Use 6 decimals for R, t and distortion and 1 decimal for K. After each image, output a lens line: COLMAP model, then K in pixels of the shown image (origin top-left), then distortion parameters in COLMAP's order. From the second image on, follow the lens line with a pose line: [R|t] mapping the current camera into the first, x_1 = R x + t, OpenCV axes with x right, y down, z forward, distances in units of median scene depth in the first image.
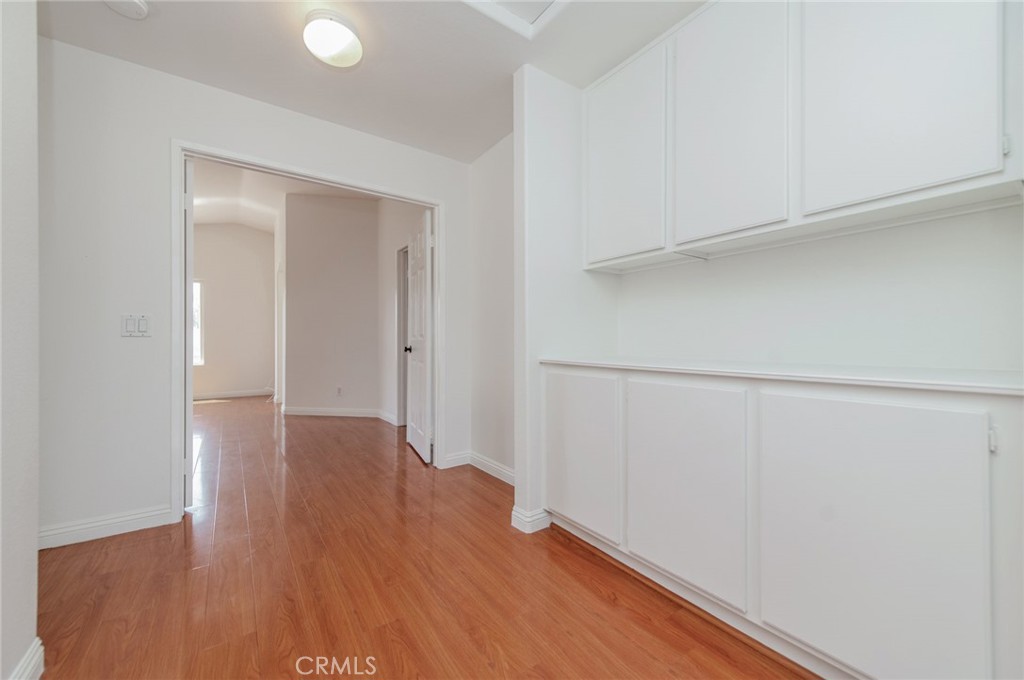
lens RADIAL K [[401.8, 0, 515.6], [0, 401.8, 340.6], [0, 0, 1]] dist [0.015567, -0.003682]
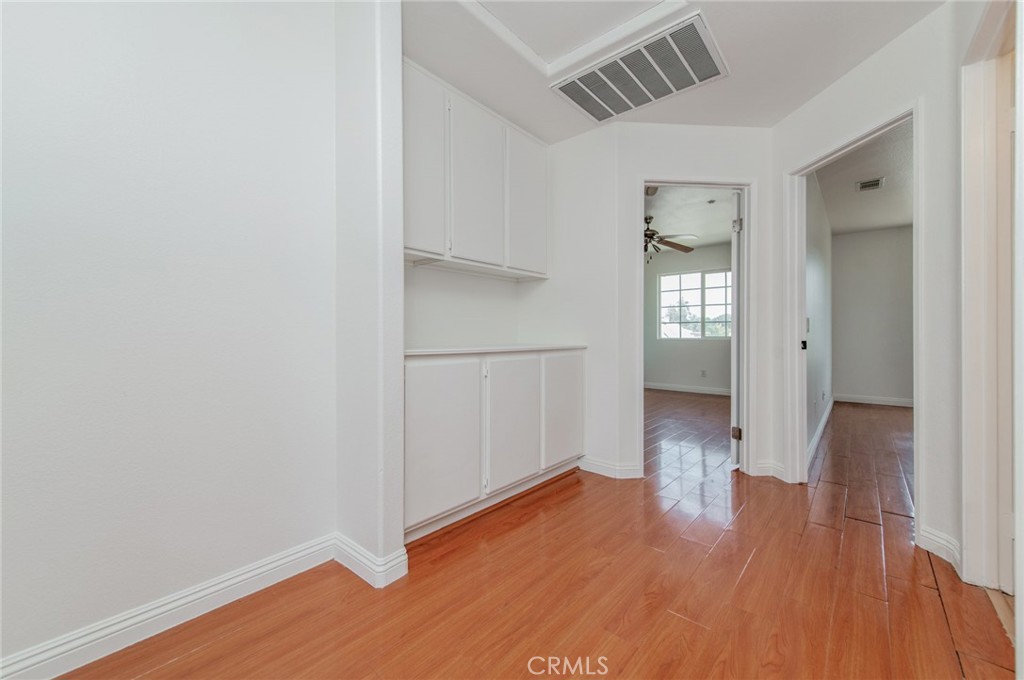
lens RADIAL K [[401.8, 0, 511.5], [0, 401.8, 337.2], [0, 0, 1]] dist [0.015567, -0.003682]
pose [[-0.240914, -0.006475, 0.970525, -0.833072], [-0.003538, 0.999977, 0.005793, 0.011359], [-0.970540, -0.002038, -0.240931, 1.050762]]
